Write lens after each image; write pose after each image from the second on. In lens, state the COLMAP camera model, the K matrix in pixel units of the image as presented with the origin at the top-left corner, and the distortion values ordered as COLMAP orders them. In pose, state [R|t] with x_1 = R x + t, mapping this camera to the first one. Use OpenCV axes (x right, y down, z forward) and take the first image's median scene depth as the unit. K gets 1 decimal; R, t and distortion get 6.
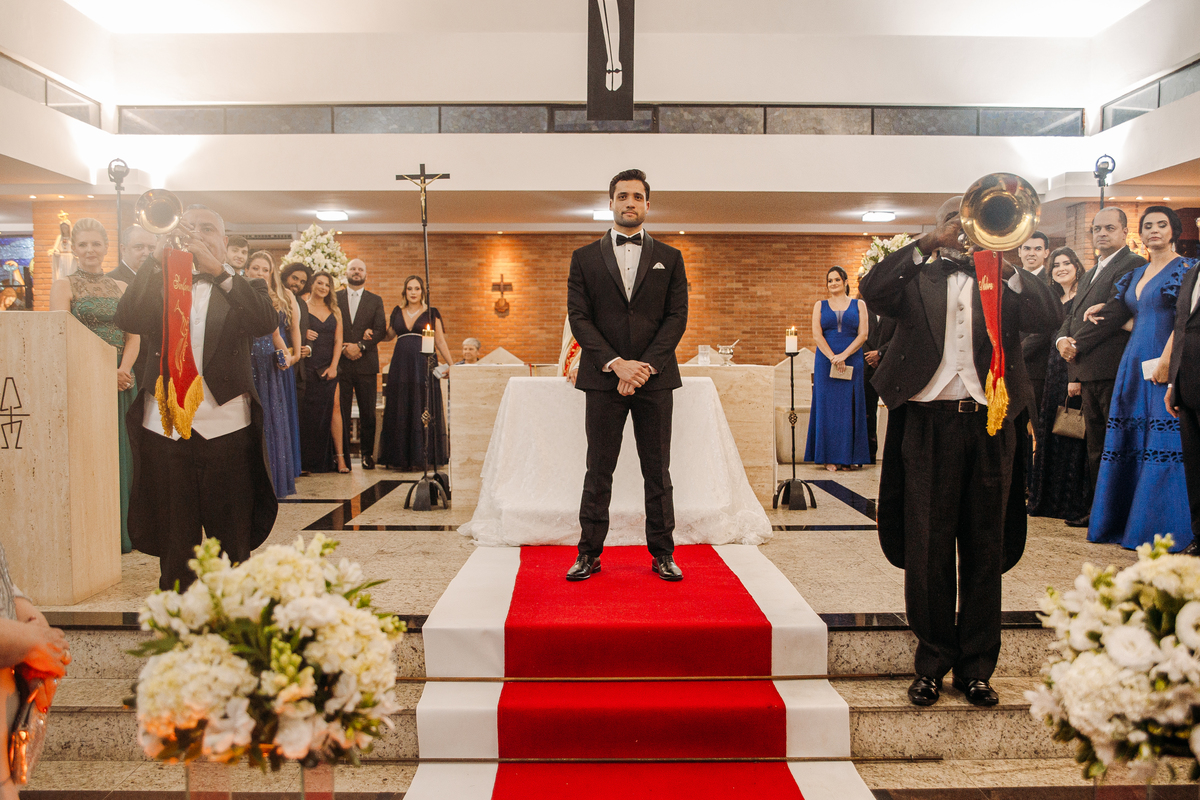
lens RADIAL K [[1048.8, 0, 600.4], [0, 1048.8, 397.2], [0, 0, 1]] dist [-0.085367, -0.002527]
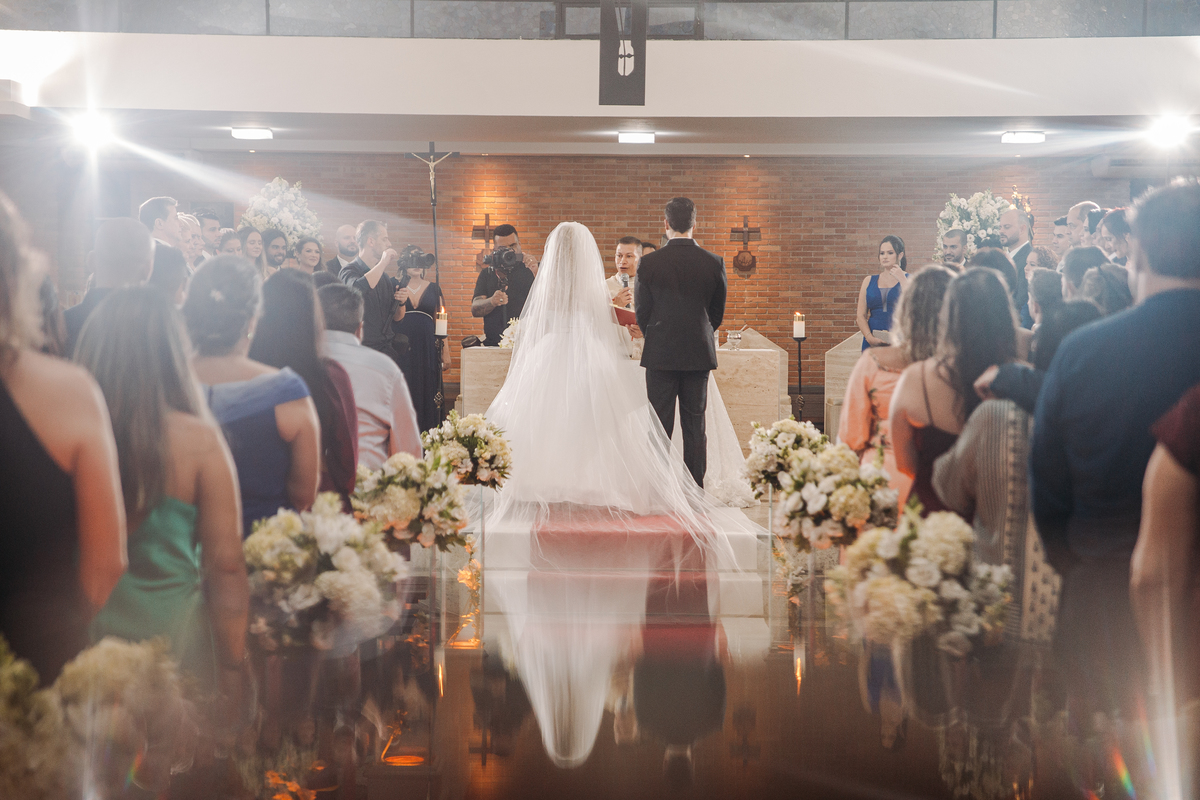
lens RADIAL K [[2353.9, 0, 602.1], [0, 2353.9, 400.9], [0, 0, 1]] dist [0.144627, 0.000000]
pose [[0.999676, 0.008237, -0.024066, 0.026091], [-0.008368, 0.999951, -0.005344, 0.017736], [0.024021, 0.005544, 0.999696, -0.703732]]
